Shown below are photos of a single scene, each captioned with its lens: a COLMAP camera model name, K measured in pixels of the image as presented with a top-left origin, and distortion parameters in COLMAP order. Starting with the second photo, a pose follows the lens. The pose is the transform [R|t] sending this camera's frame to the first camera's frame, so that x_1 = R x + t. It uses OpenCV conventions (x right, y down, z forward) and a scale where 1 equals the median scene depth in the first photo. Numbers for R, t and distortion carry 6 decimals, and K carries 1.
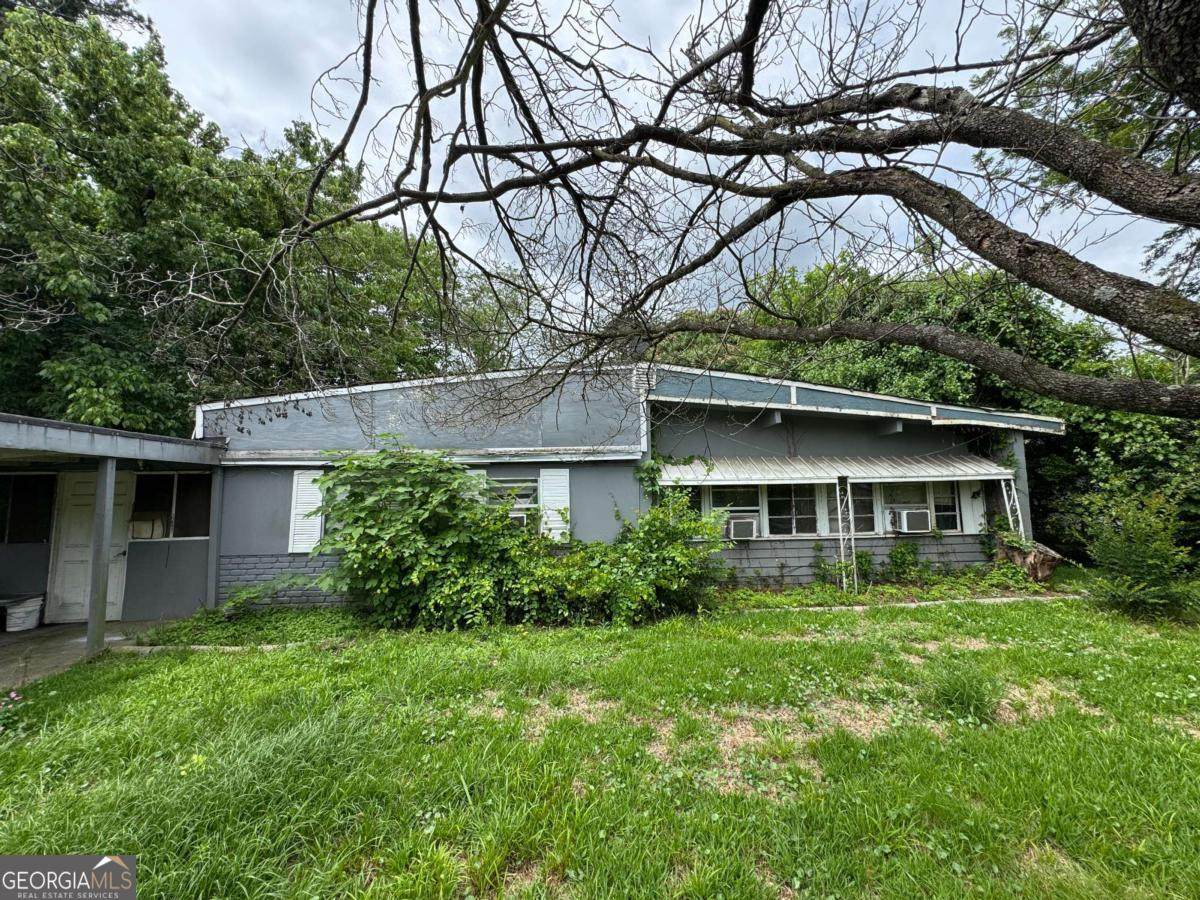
lens RADIAL K [[478.4, 0, 600.0], [0, 478.4, 450.0], [0, 0, 1]] dist [-0.000833, -0.000256]
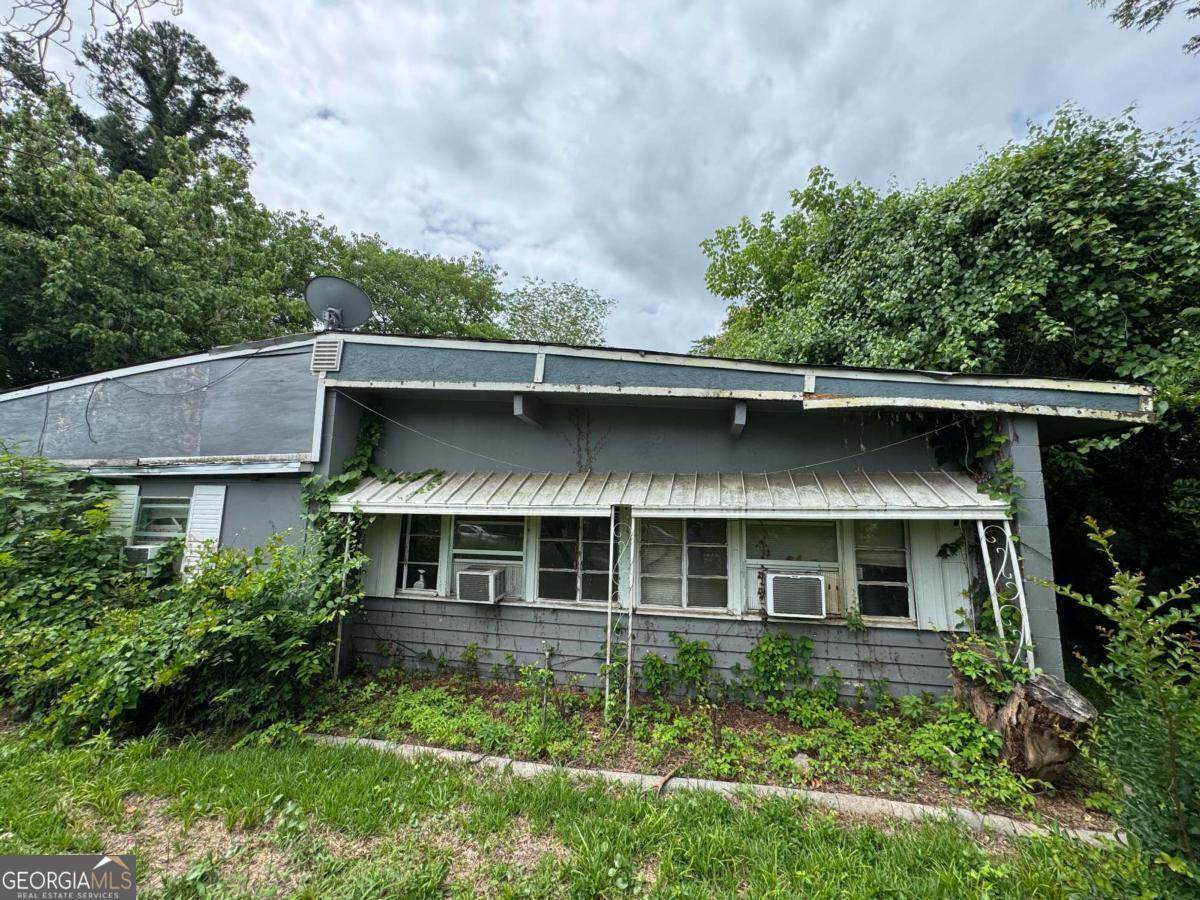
lens RADIAL K [[478.4, 0, 600.0], [0, 478.4, 450.0], [0, 0, 1]] dist [-0.000833, -0.000256]
pose [[0.952165, -0.011772, -0.305358, 0.628155], [-0.004922, 0.998537, -0.053843, 0.019580], [0.305545, 0.052770, 0.950714, 0.434635]]
